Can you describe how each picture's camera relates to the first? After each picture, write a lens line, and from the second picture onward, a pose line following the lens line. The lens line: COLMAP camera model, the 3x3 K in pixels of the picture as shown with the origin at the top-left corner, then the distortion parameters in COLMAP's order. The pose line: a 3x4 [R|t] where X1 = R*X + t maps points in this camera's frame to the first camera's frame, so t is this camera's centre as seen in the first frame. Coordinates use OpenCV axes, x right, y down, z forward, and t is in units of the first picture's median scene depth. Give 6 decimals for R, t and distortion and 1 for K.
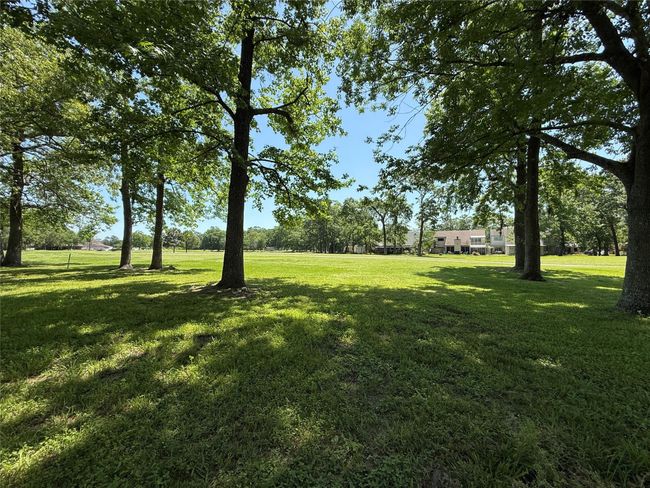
lens RADIAL K [[256.6, 0, 325.0], [0, 256.6, 244.0], [0, 0, 1]] dist [-0.000661, 0.000247]
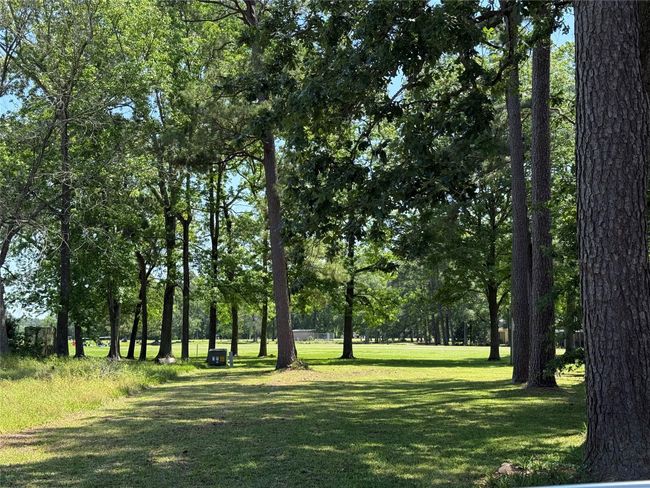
lens RADIAL K [[926.4, 0, 325.0], [0, 926.4, 244.0], [0, 0, 1]] dist [0.179026, 0.028262]
pose [[0.986175, -0.031640, -0.162659, 0.093262], [0.019349, 0.996874, -0.076602, -0.024909], [0.164574, 0.072396, 0.983704, -0.855476]]
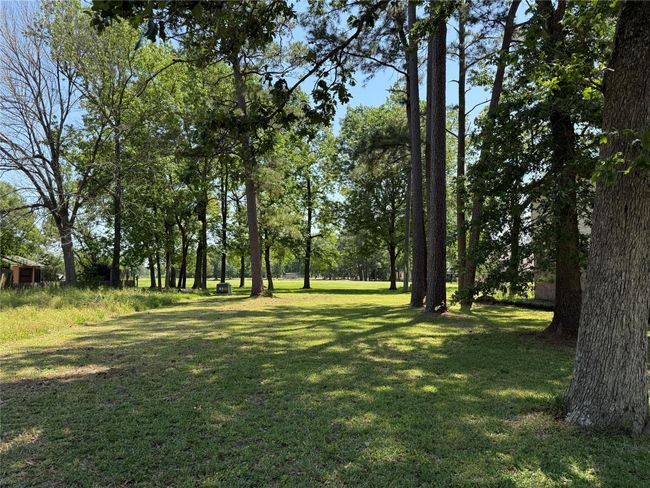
lens RADIAL K [[458.1, 0, 341.1], [0, 458.1, 244.4], [0, 0, 1]] dist [0.062712, -0.004041]
pose [[0.995714, -0.019980, -0.090307, 0.088879], [0.015761, 0.998762, -0.047188, -0.018014], [0.091138, 0.045562, 0.994795, -0.679590]]
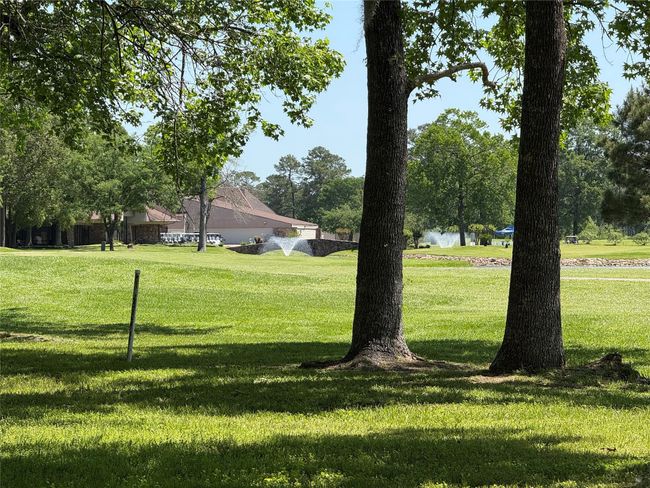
lens RADIAL K [[2314.7, 0, 325.0], [0, 2314.7, 244.0], [0, 0, 1]] dist [0.217994, 1.163309]
pose [[0.772592, -0.000256, -0.634903, 0.038328], [0.014611, 0.999742, 0.017377, -0.001941], [0.634735, -0.022702, 0.772396, -0.046289]]
